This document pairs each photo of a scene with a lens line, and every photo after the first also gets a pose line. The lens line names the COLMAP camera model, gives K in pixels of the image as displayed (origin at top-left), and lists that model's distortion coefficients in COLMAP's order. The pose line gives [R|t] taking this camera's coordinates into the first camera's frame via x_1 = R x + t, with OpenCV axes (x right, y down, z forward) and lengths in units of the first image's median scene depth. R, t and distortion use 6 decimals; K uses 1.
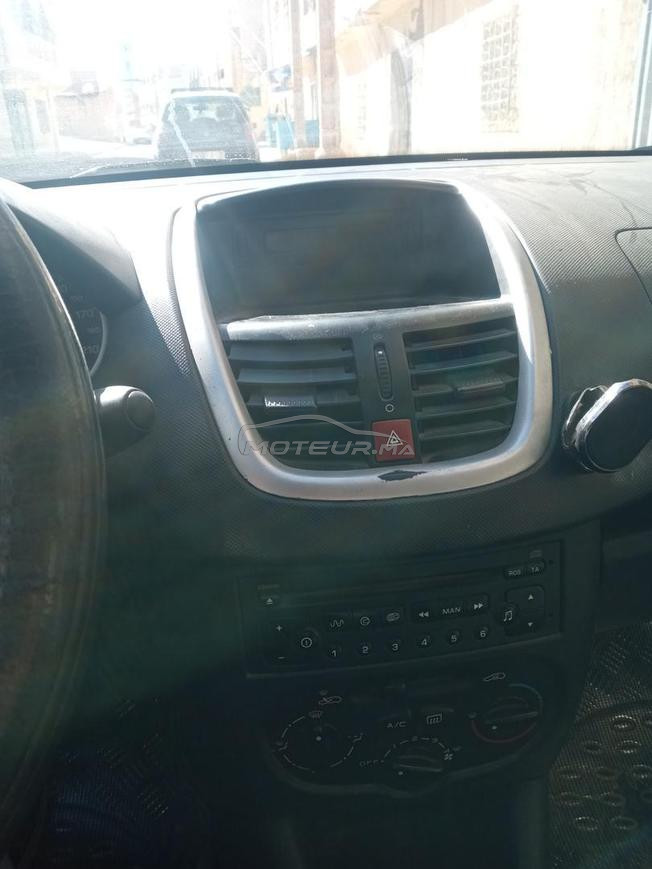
lens RADIAL K [[690.7, 0, 321.3], [0, 690.7, 436.2], [0, 0, 1]] dist [-0.002880, 0.006902]
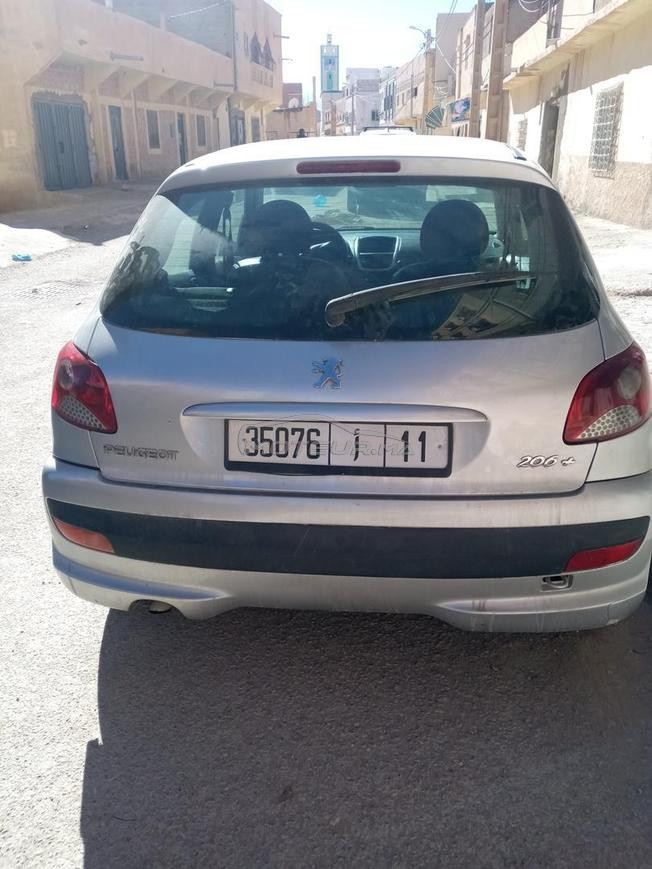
lens RADIAL K [[690.7, 0, 327.9], [0, 690.7, 431.9], [0, 0, 1]] dist [-0.002880, 0.006902]
pose [[0.970346, 0.119766, -0.209966, 0.030703], [-0.122862, 0.992422, -0.001716, 0.041505], [0.208170, 0.027461, 0.977707, -0.146443]]
